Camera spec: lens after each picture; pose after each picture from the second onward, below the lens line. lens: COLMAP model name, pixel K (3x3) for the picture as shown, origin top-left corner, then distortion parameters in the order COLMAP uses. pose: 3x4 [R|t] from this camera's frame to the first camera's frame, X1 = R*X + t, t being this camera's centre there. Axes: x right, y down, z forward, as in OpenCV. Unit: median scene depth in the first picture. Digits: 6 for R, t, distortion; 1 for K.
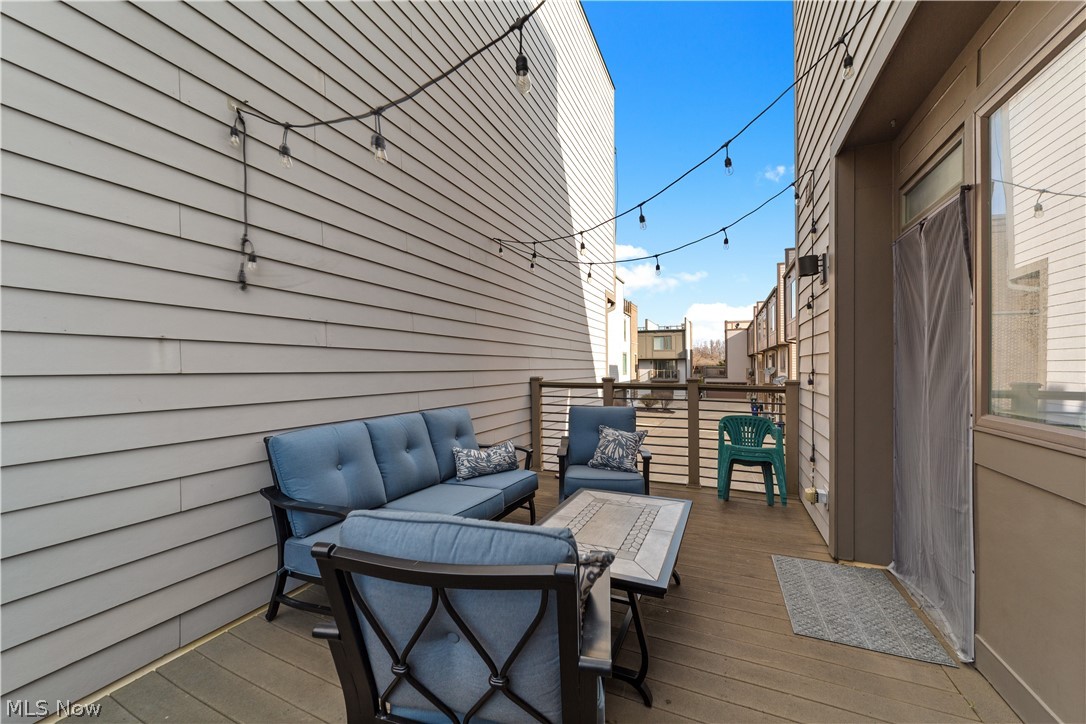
lens RADIAL K [[419.0, 0, 542.6], [0, 419.0, 364.8], [0, 0, 1]] dist [-0.007513, 0.004561]
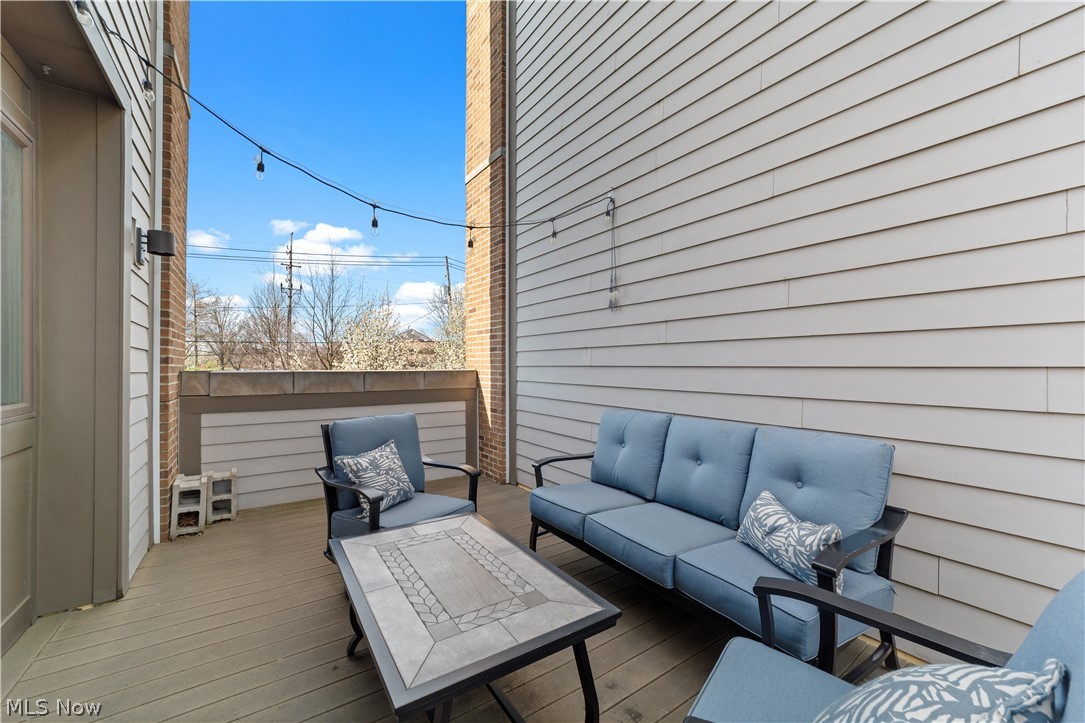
lens RADIAL K [[418.6, 0, 540.9], [0, 418.6, 366.3], [0, 0, 1]] dist [-0.007513, 0.004561]
pose [[-0.522440, 0.010396, -0.852612, 0.723230], [0.009200, 0.999936, 0.006556, 0.009325], [0.852626, -0.004419, -0.522503, 1.550631]]
